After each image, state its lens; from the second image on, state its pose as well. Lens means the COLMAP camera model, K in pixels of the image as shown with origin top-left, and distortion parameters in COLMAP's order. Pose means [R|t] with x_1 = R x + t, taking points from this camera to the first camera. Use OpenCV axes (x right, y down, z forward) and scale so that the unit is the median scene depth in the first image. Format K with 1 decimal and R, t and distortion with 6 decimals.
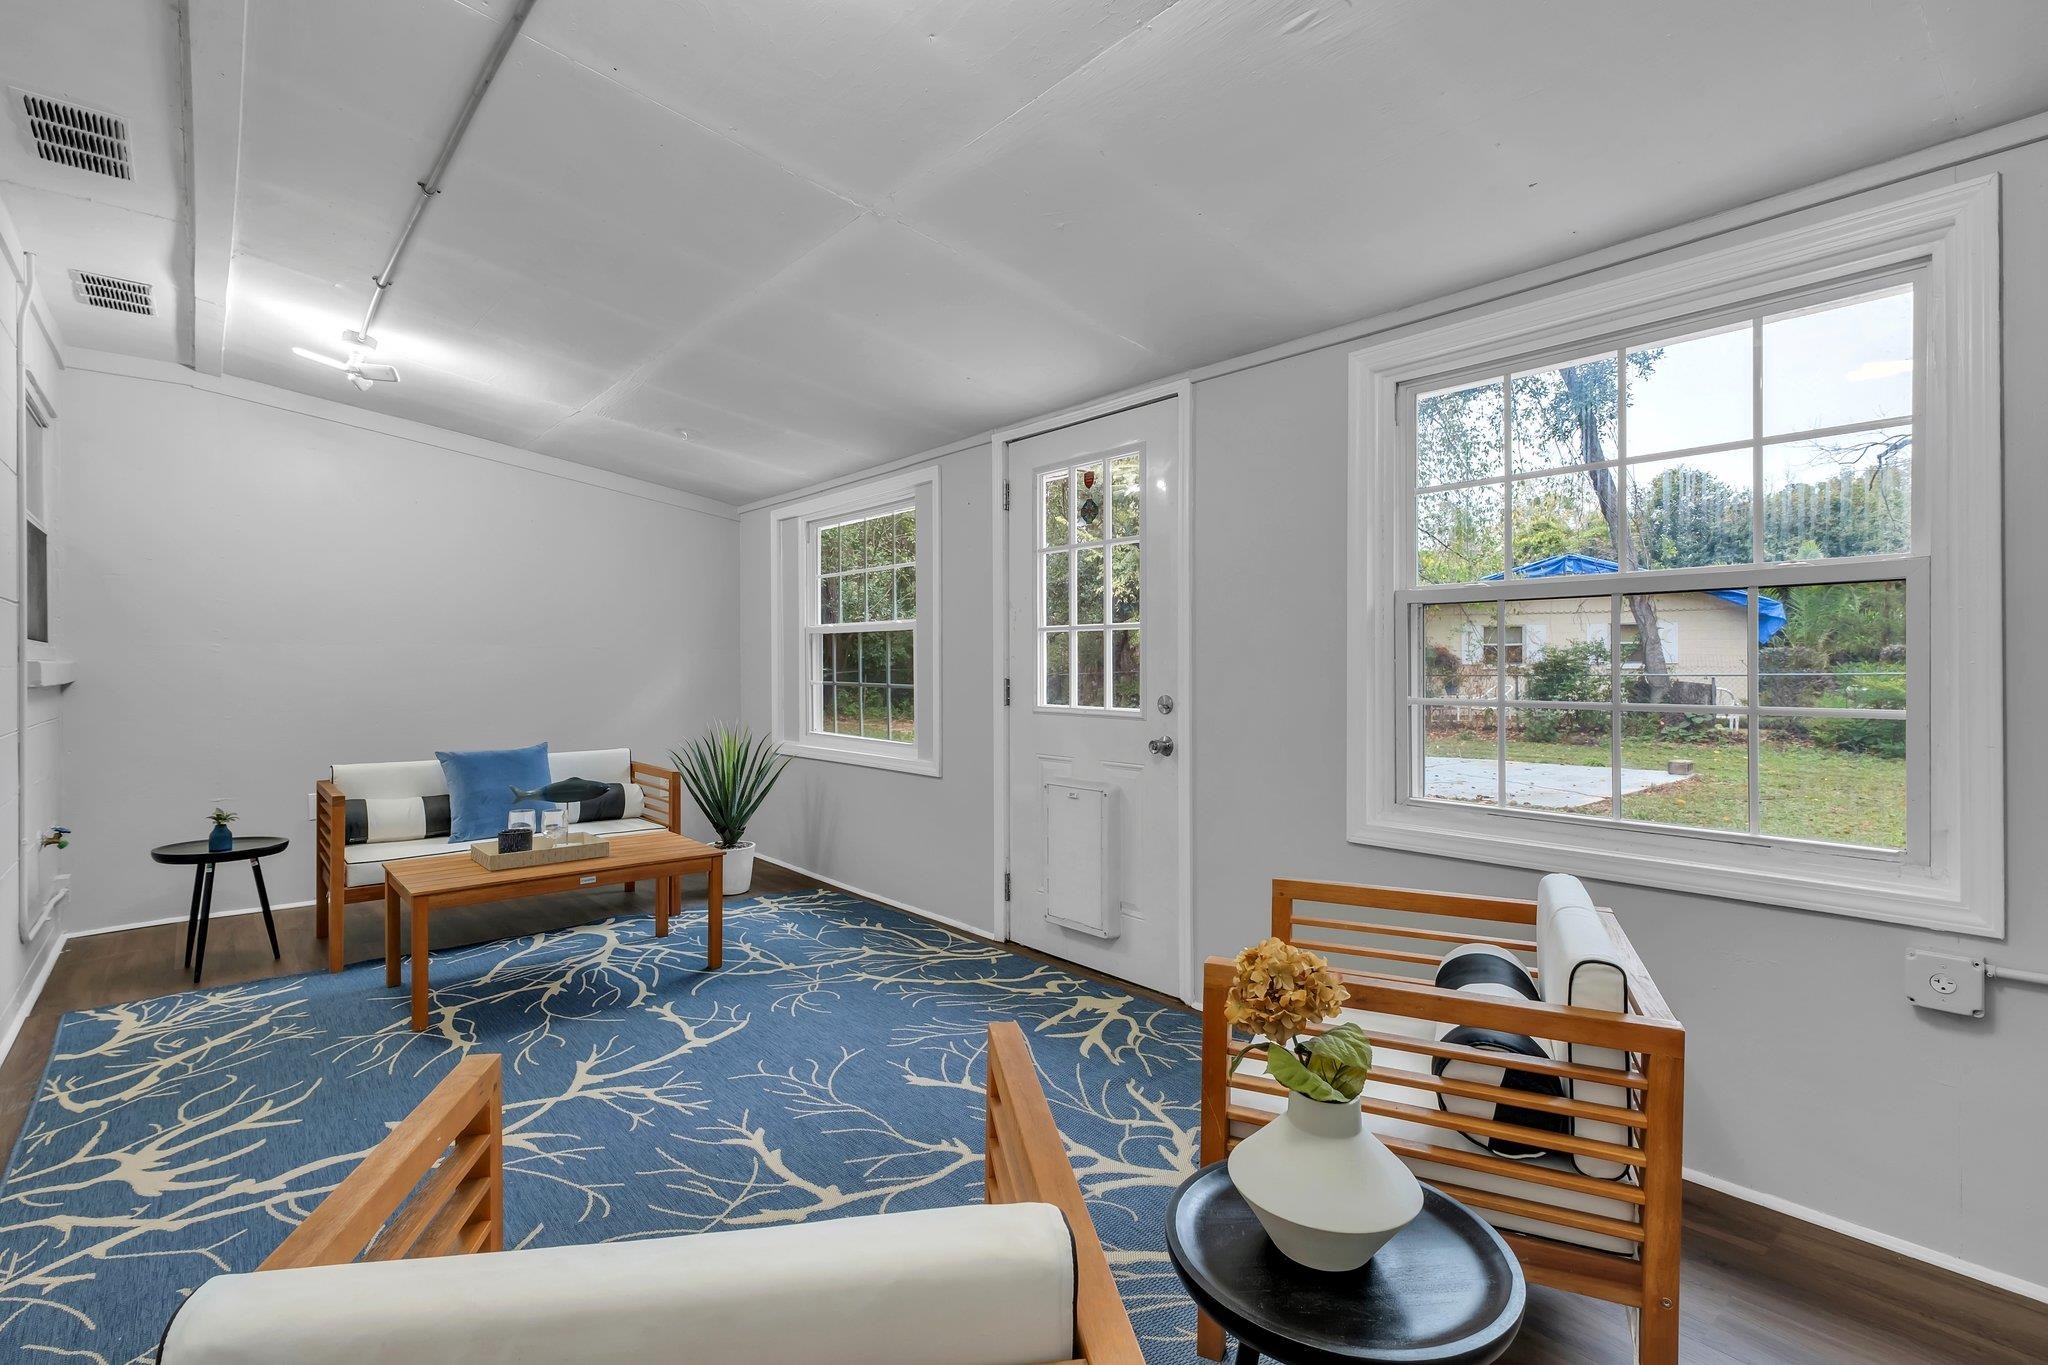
lens RADIAL K [[970.5, 0, 1026.1], [0, 970.5, 656.3], [0, 0, 1]] dist [-0.003077, 0.001356]
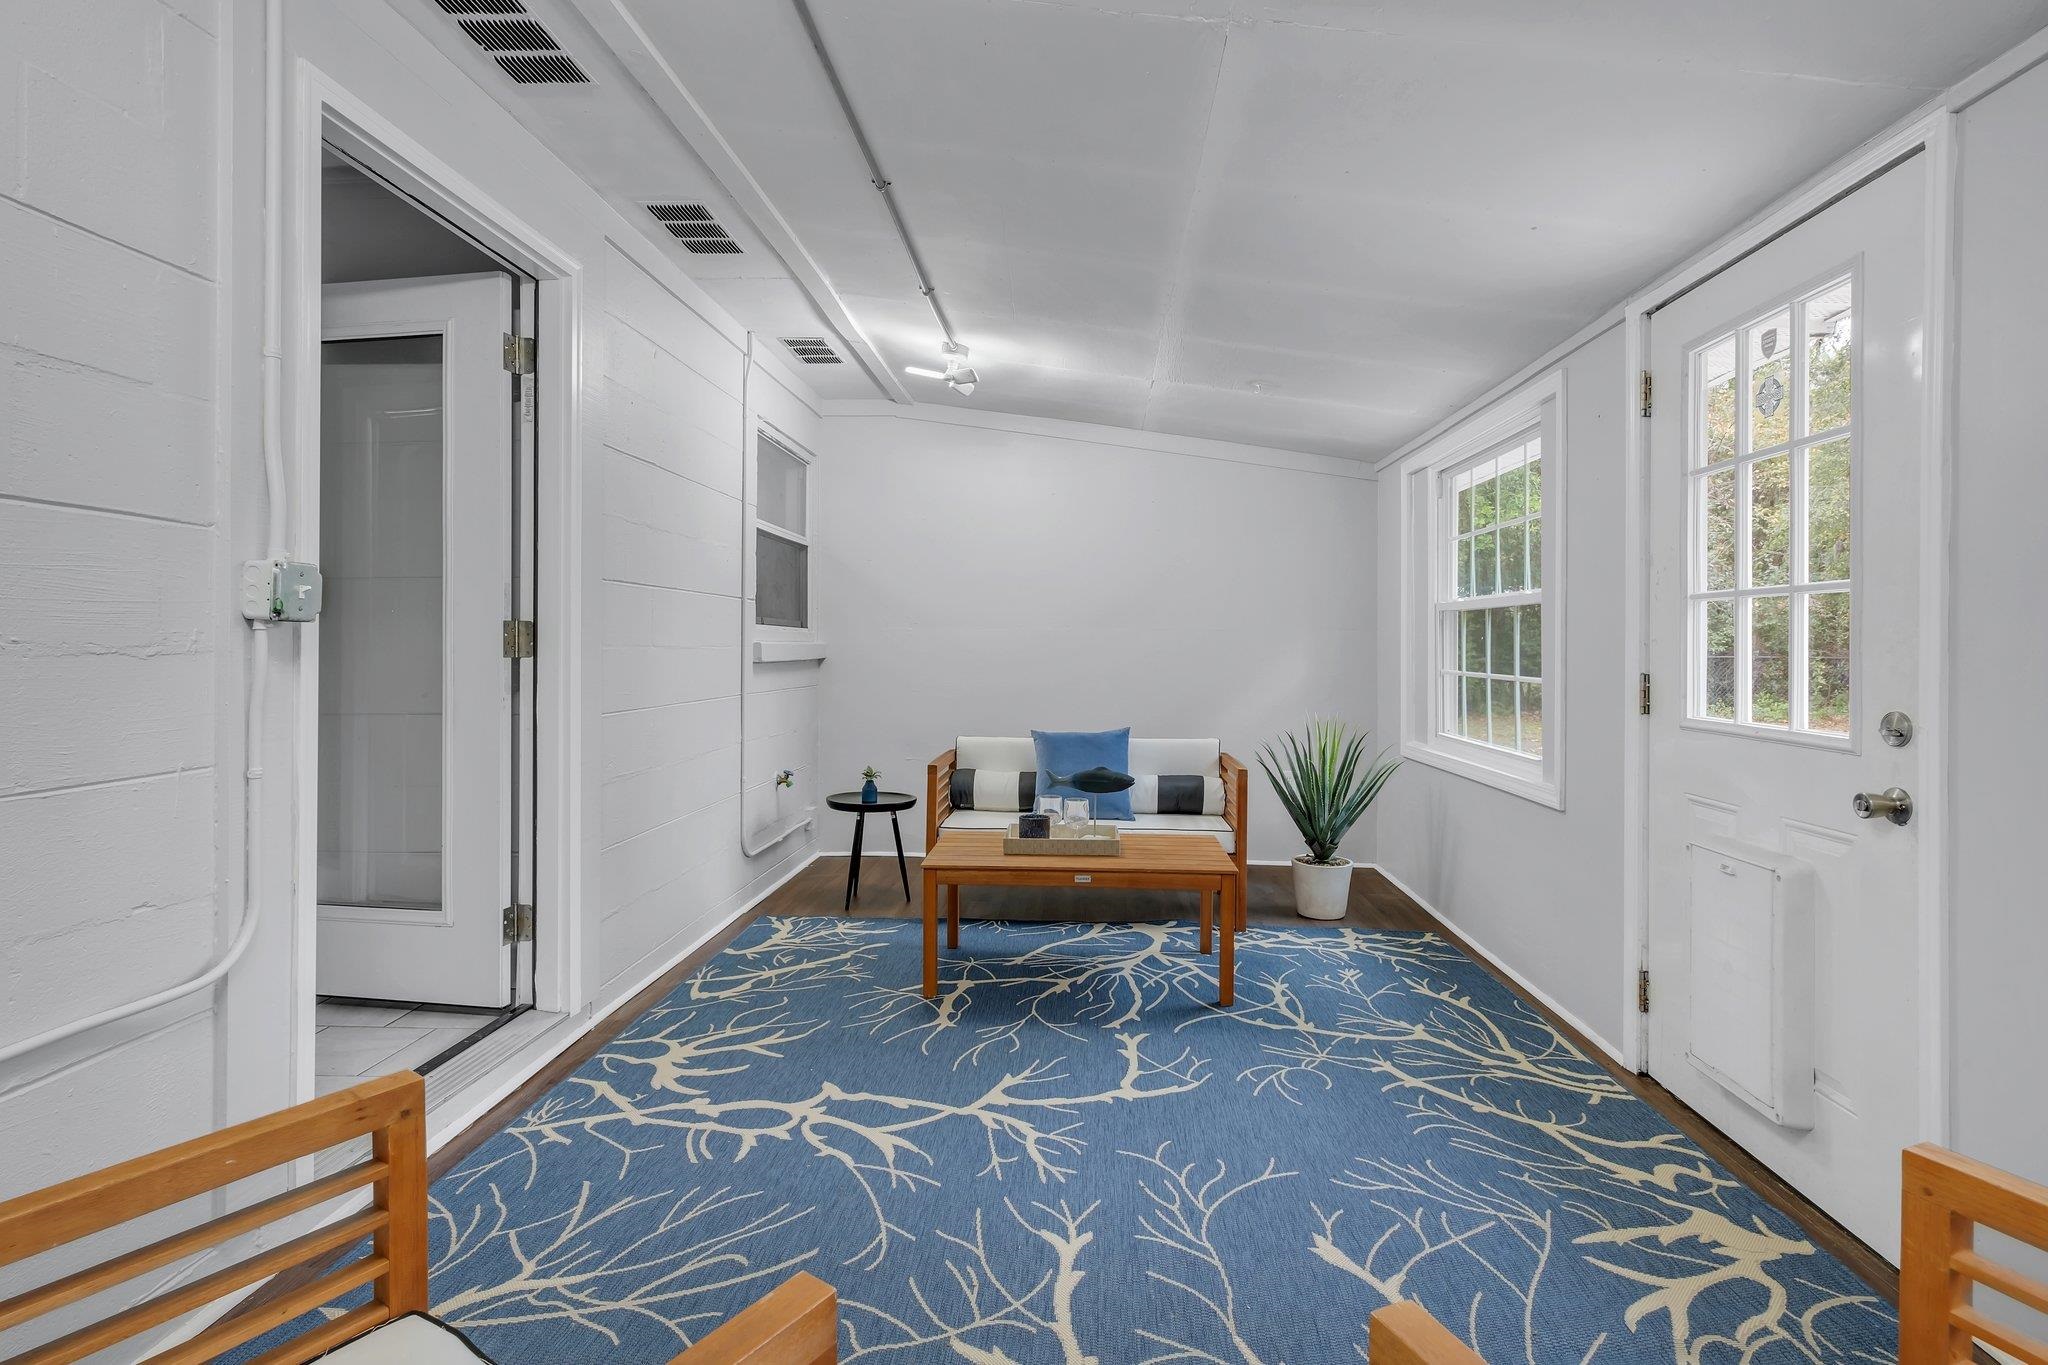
lens RADIAL K [[1017.6, 0, 1018.7], [0, 1017.6, 640.6], [0, 0, 1]] dist [-0.001160, 0.001572]
pose [[0.717670, 0.001783, -0.696381, 0.177122], [-0.000926, 0.999998, 0.001606, 0.000088], [0.696383, -0.000508, 0.717671, 0.242709]]
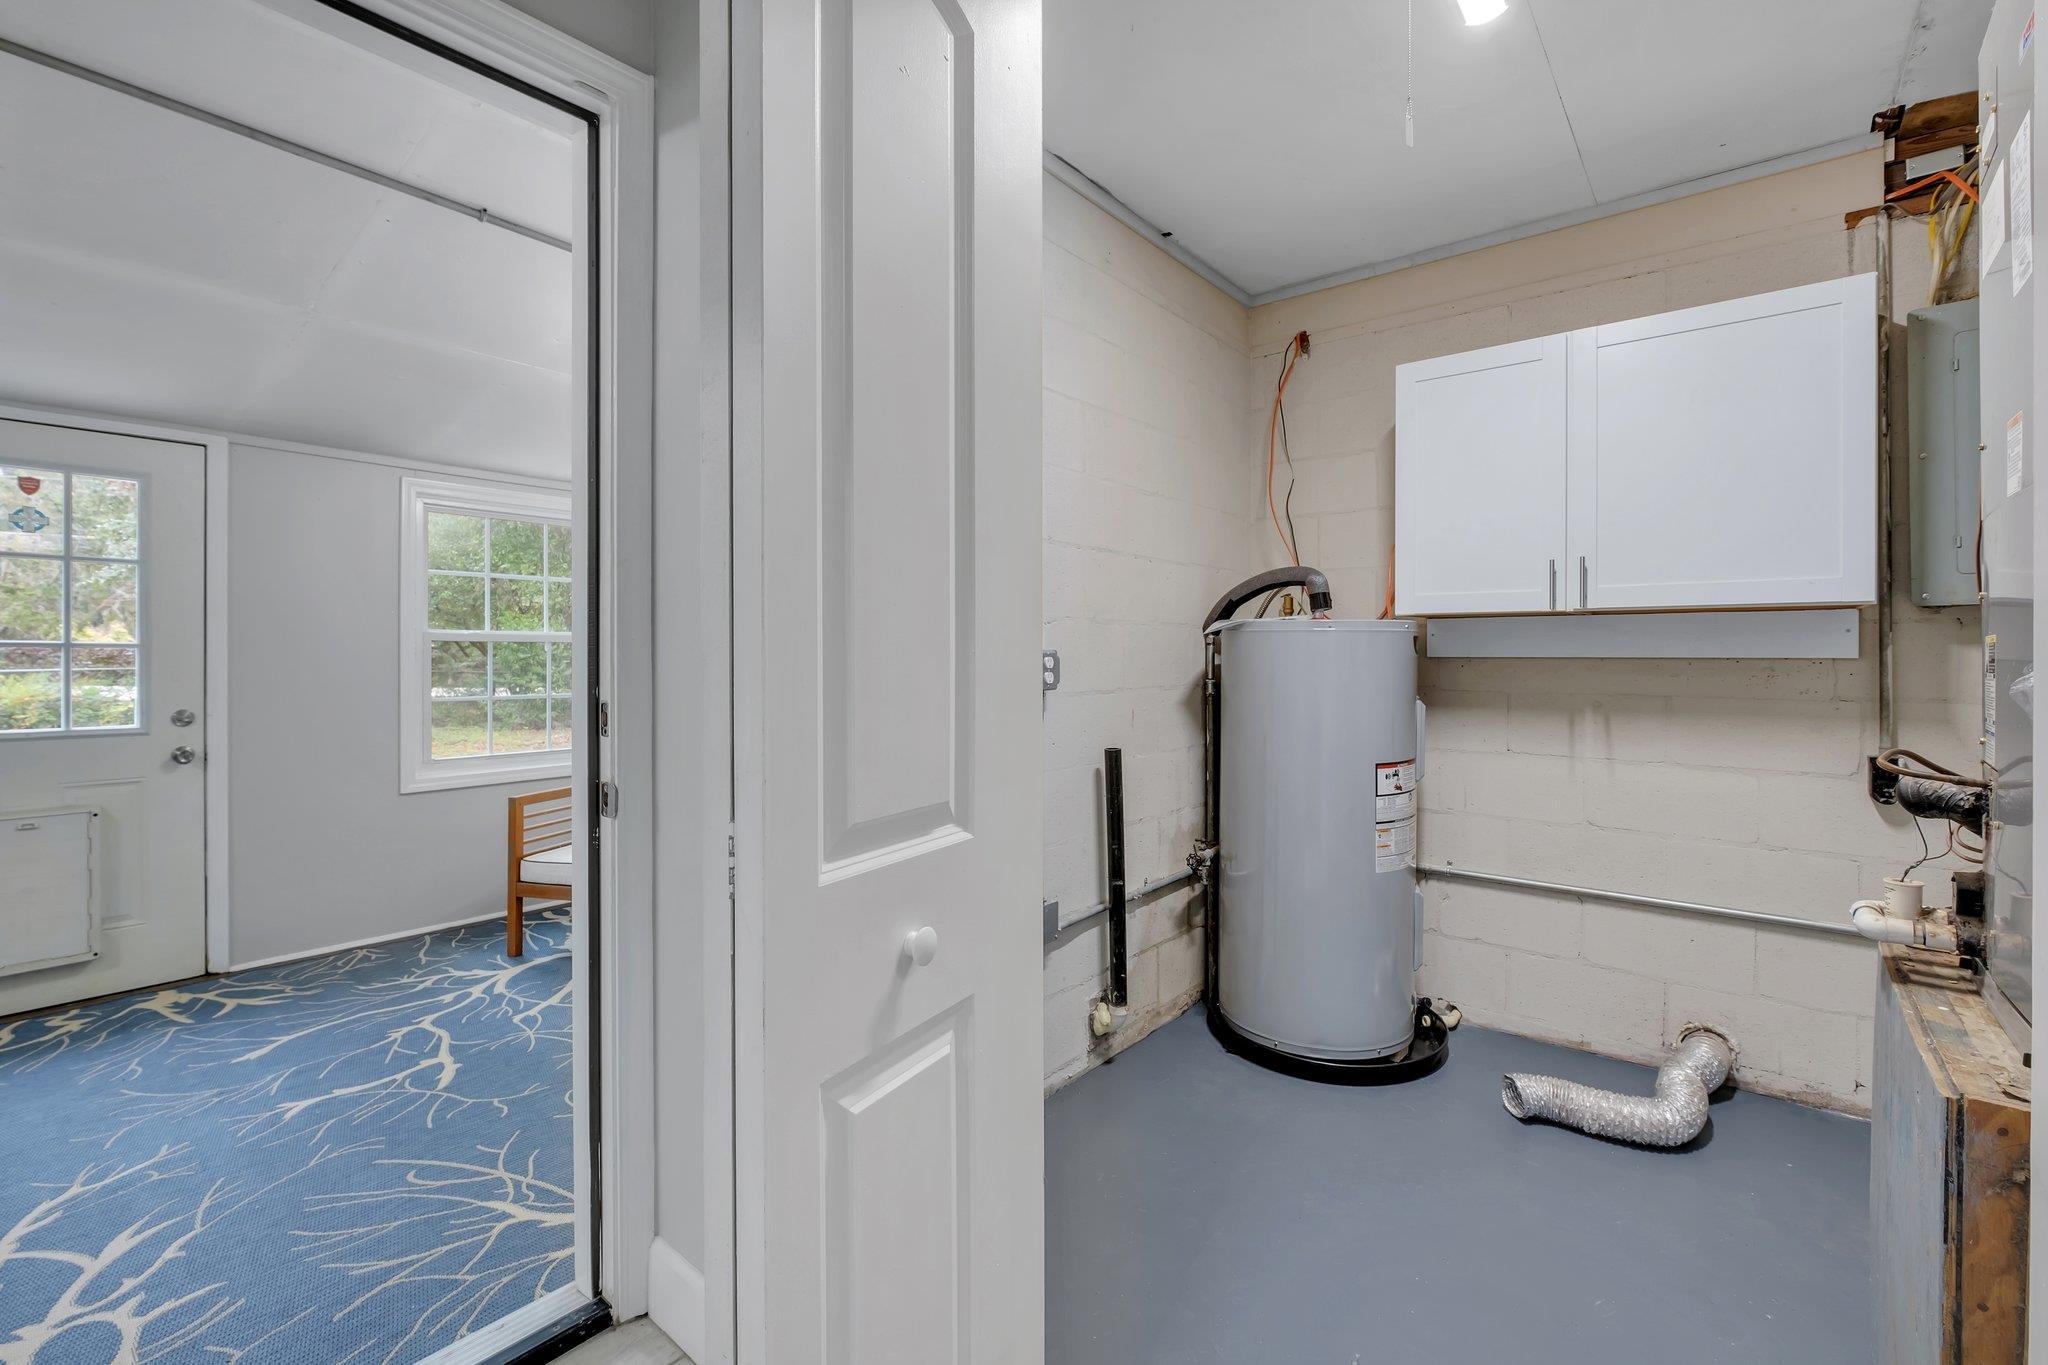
lens RADIAL K [[888.9, 0, 1015.6], [0, 888.9, 664.9], [0, 0, 1]] dist [-0.008420, -0.000250]
pose [[-0.177393, -0.009420, 0.984095, -0.956291], [-0.008541, 0.999931, 0.008032, -0.025457], [-0.984103, -0.006981, -0.177461, 0.231640]]
